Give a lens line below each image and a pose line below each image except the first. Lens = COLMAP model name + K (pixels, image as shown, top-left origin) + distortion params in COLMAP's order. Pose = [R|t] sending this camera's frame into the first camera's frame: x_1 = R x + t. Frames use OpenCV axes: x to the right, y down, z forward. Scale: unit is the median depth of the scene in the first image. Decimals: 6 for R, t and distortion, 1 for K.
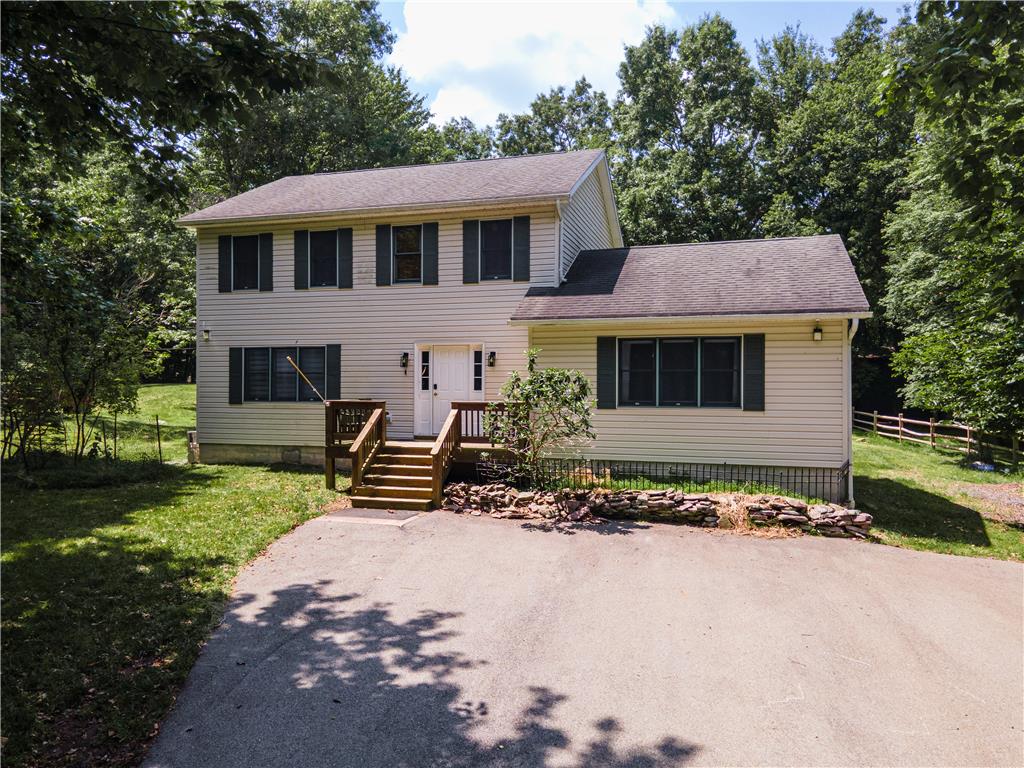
lens RADIAL K [[724.7, 0, 512.6], [0, 724.7, 399.8], [0, 0, 1]] dist [0.011881, 0.001760]
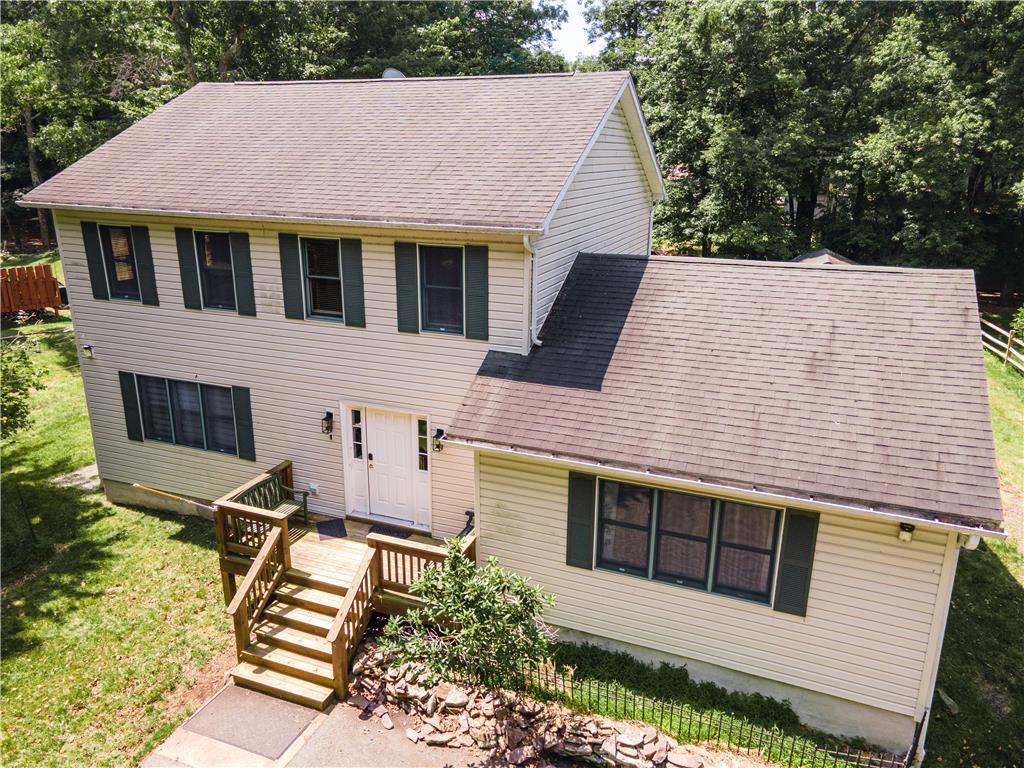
lens RADIAL K [[733.0, 0, 512.0], [0, 733.0, 384.0], [0, 0, 1]] dist [0.006164, 0.037894]
pose [[0.996027, 0.032036, -0.083084, 0.101235], [-0.007589, 0.960186, 0.279258, -0.306414], [0.088723, -0.277518, 0.956615, 0.309602]]
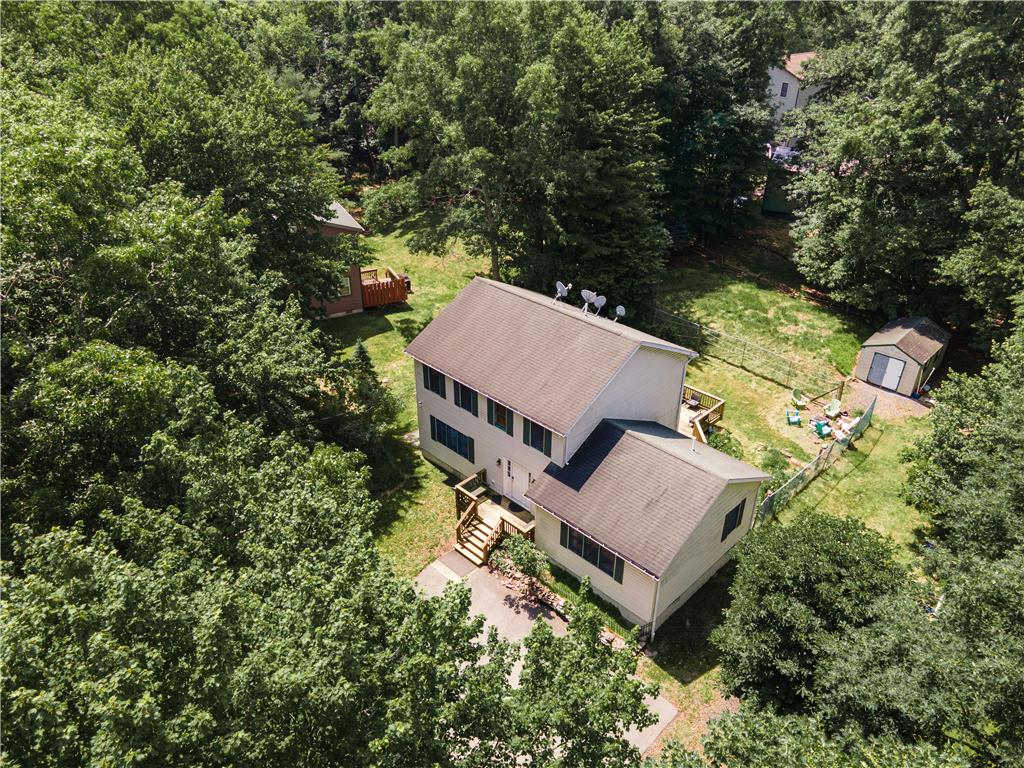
lens RADIAL K [[733.0, 0, 512.0], [0, 733.0, 384.0], [0, 0, 1]] dist [0.006164, 0.037894]
pose [[0.880631, 0.238437, -0.409435, 0.639618], [-0.004339, 0.868169, 0.496250, -1.219490], [0.473783, -0.435236, 0.765571, -0.394442]]
